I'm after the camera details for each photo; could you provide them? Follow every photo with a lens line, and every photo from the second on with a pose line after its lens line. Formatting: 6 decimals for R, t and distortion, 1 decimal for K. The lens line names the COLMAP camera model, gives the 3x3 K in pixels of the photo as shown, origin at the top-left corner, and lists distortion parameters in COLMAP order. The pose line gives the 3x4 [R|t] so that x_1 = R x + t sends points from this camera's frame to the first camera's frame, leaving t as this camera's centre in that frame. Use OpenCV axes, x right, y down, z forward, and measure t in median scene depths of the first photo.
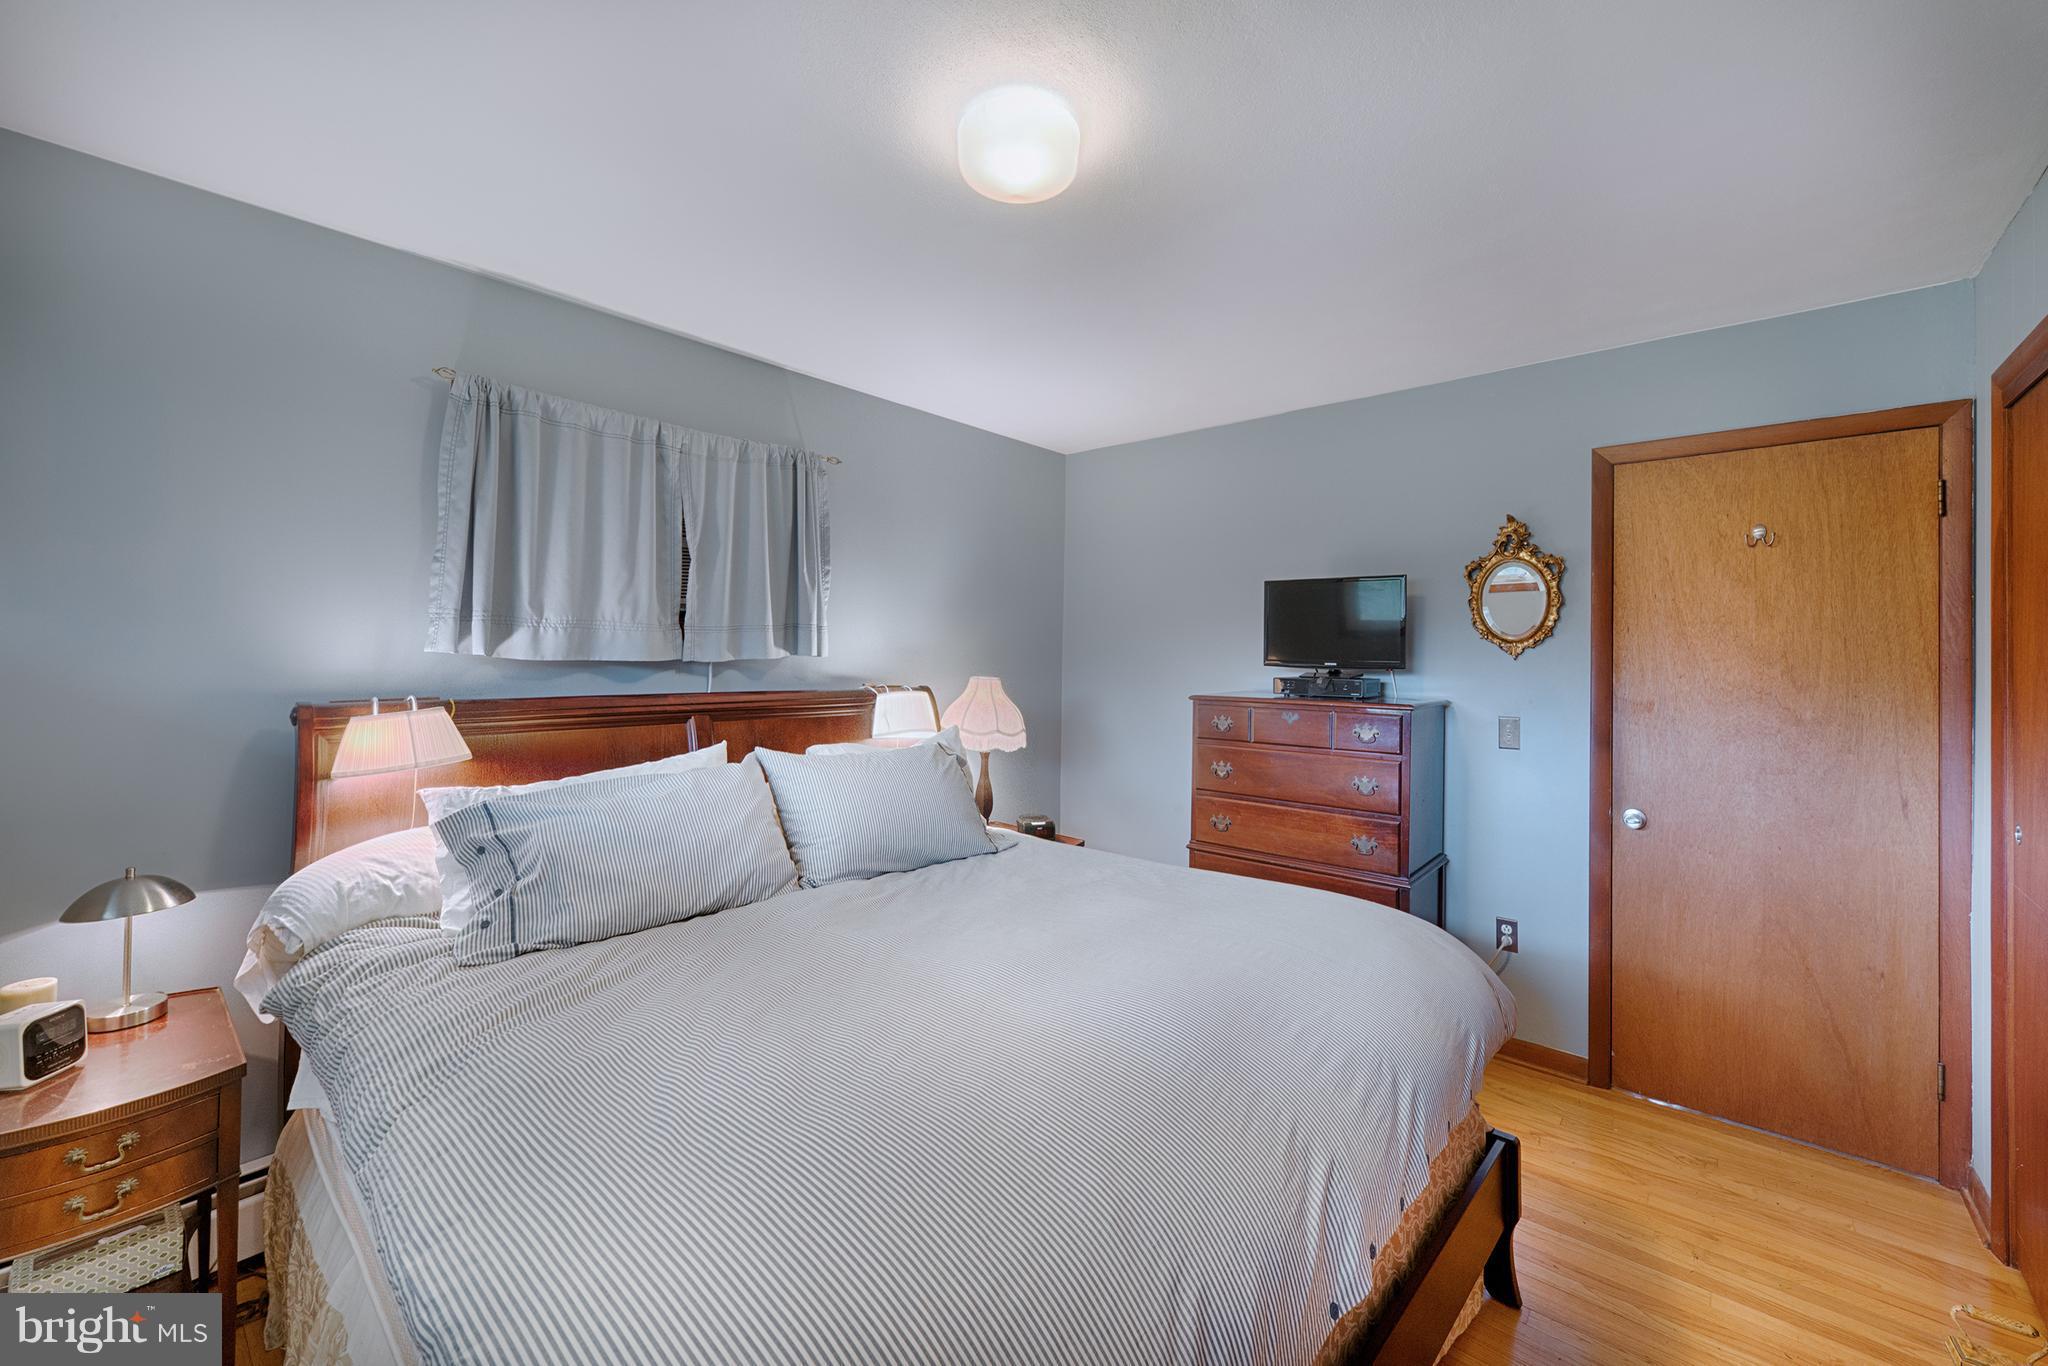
lens RADIAL K [[809.0, 0, 981.4], [0, 809.0, 653.2], [0, 0, 1]] dist [0.003208, 0.000197]
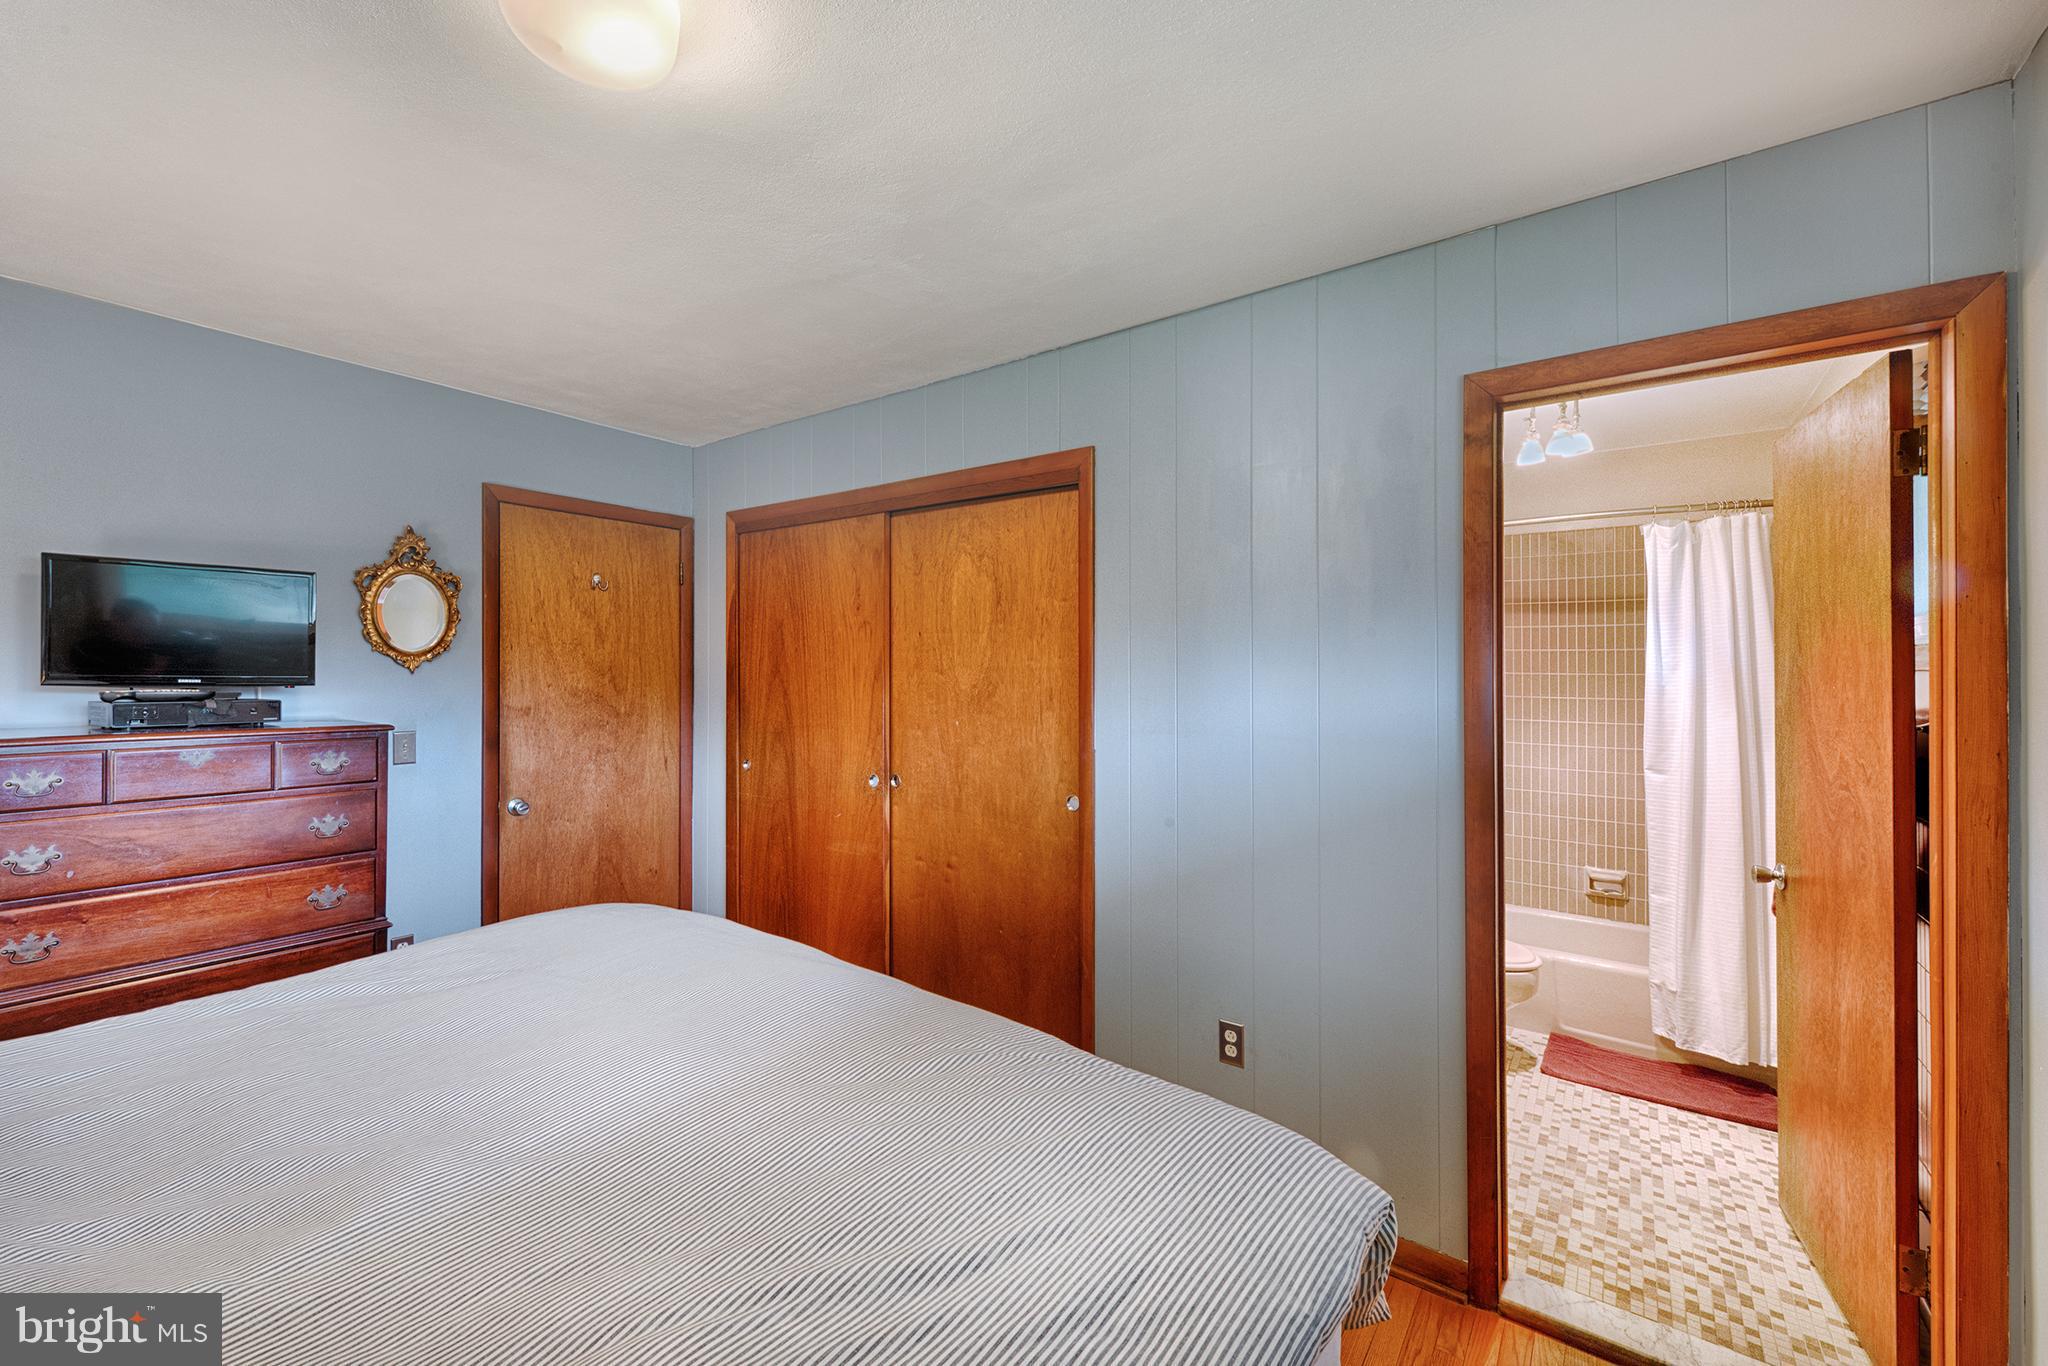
lens RADIAL K [[809.0, 0, 1022.7], [0, 809.0, 665.5], [0, 0, 1]] dist [0.003208, 0.000197]
pose [[-0.095064, 0.000808, 0.995471, -0.471941], [-0.006140, 0.999980, -0.001398, -0.005016], [-0.995452, -0.006246, -0.095057, 0.409584]]
